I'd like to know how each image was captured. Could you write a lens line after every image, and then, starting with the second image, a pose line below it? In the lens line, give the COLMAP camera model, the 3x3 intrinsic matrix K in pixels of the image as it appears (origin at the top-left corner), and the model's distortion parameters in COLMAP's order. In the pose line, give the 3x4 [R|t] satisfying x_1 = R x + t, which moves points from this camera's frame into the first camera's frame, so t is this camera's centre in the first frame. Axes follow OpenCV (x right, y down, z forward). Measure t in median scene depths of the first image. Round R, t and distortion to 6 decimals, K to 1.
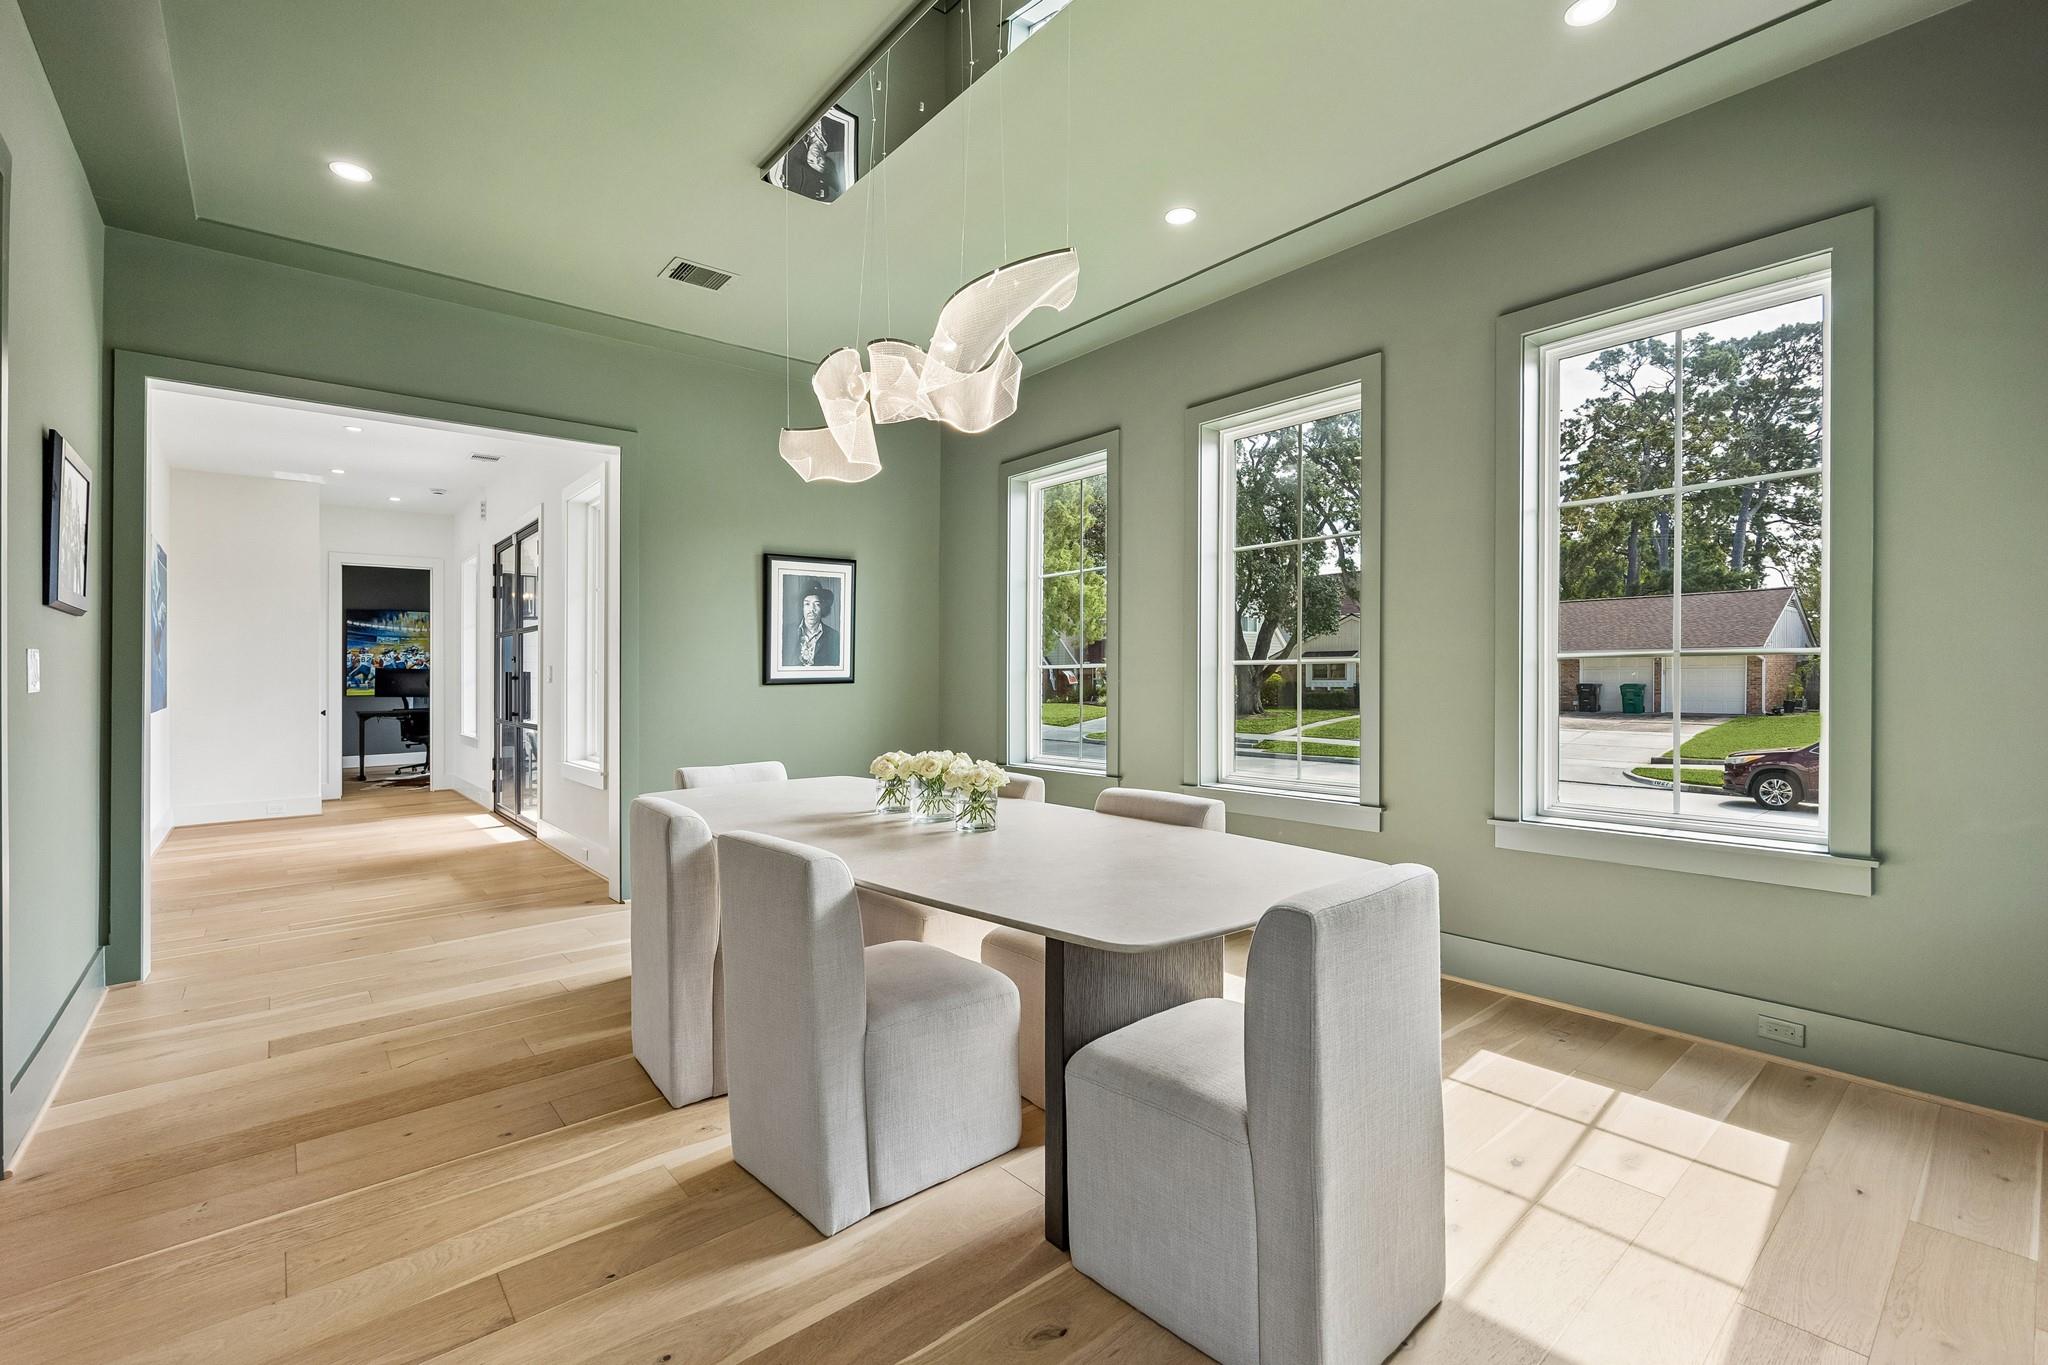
lens RADIAL K [[891.4, 0, 1010.5], [0, 891.4, 677.6], [0, 0, 1]] dist [0.000916, 0.000556]
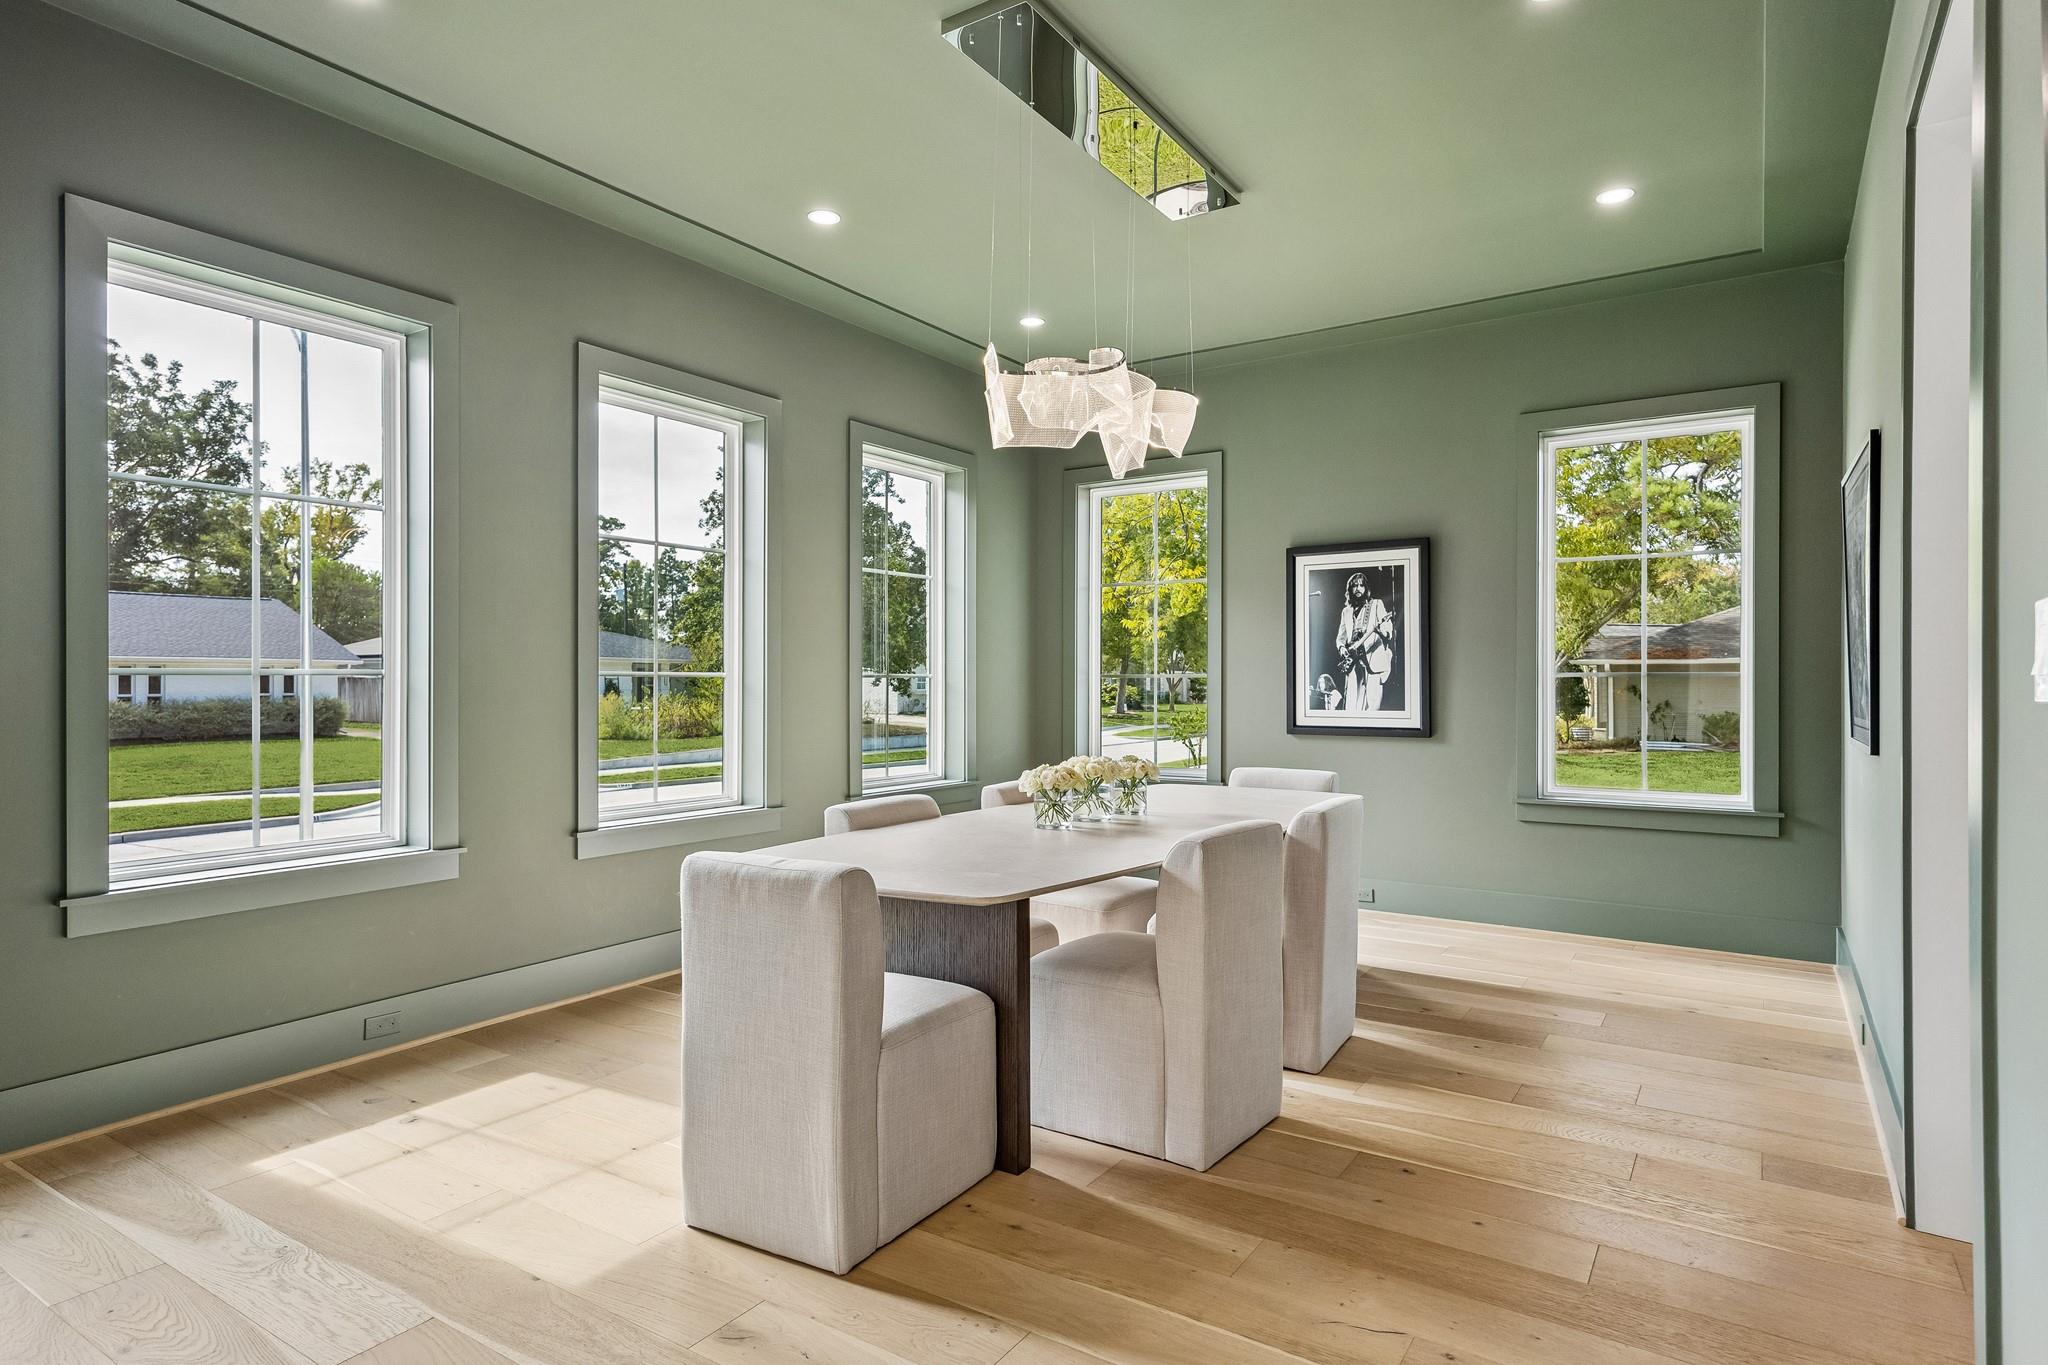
lens RADIAL K [[1107.0, 0, 1015.6], [0, 1107.0, 687.1], [0, 0, 1]] dist [0.000769, -0.000130]
pose [[-0.282731, 0.006568, 0.959177, -1.627923], [0.004067, 0.999976, -0.005648, 0.016188], [-0.959191, 0.002304, -0.282751, 1.794844]]
